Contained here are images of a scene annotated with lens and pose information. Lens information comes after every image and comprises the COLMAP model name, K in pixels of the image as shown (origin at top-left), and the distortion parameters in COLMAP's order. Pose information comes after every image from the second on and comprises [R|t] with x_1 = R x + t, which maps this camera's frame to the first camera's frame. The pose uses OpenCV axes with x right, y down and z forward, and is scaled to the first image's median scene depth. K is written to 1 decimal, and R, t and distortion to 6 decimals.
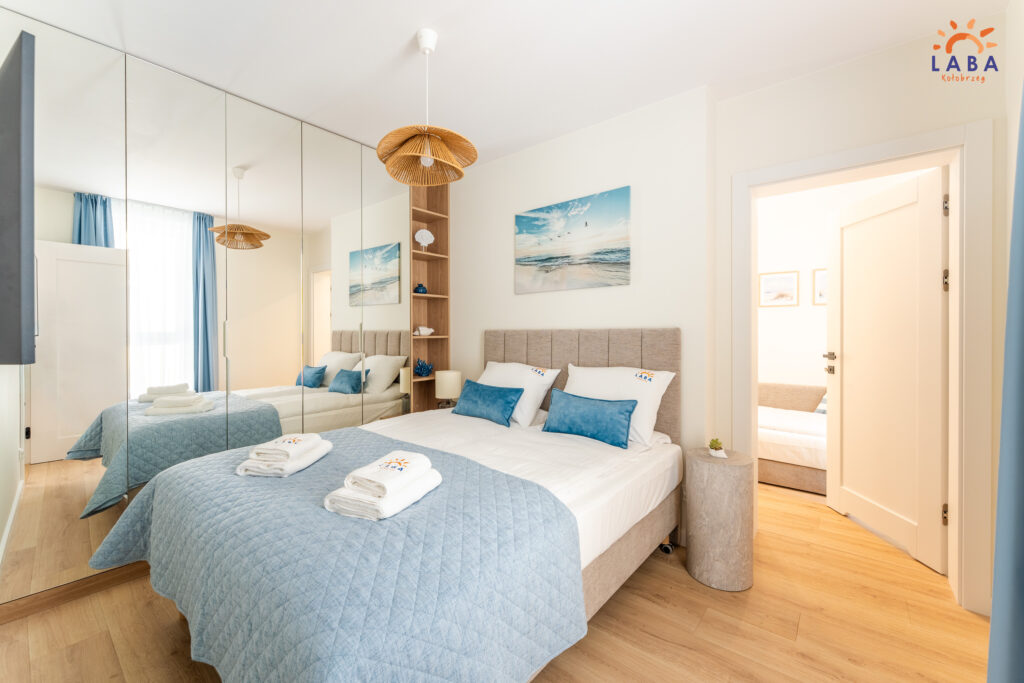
lens RADIAL K [[412.3, 0, 506.4], [0, 412.3, 331.3], [0, 0, 1]] dist [-0.000571, -0.001884]
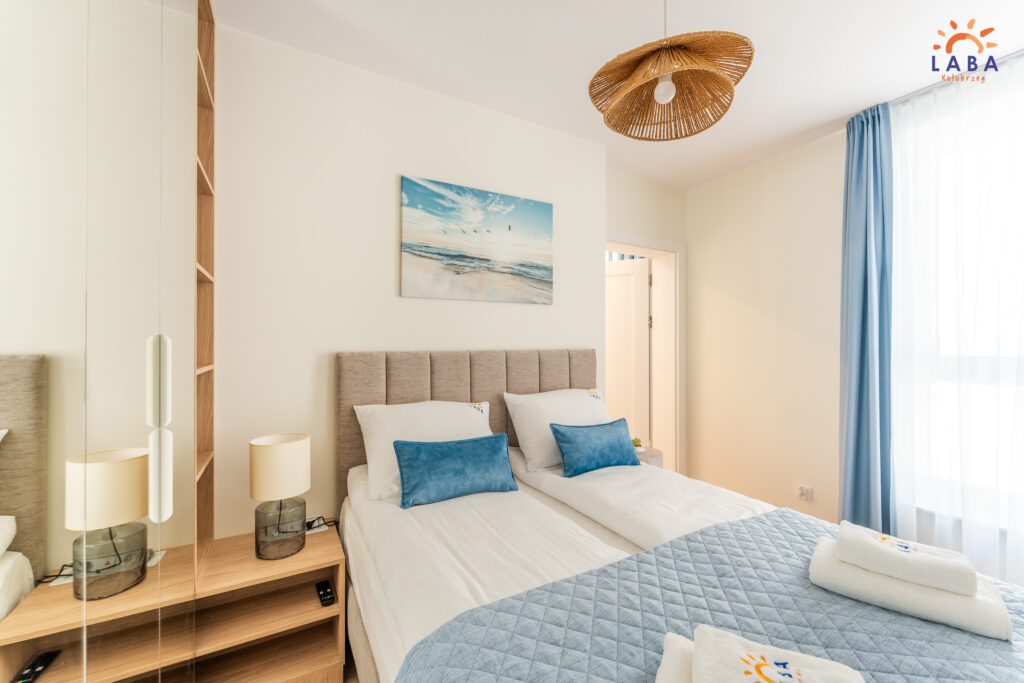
lens RADIAL K [[412.3, 0, 512.5], [0, 412.3, 343.7], [0, 0, 1]] dist [-0.000571, -0.001884]
pose [[0.348096, 0.011564, 0.937387, -0.596176], [0.001056, 0.999918, -0.012728, -0.008179], [-0.937458, 0.005420, 0.348056, 0.689190]]
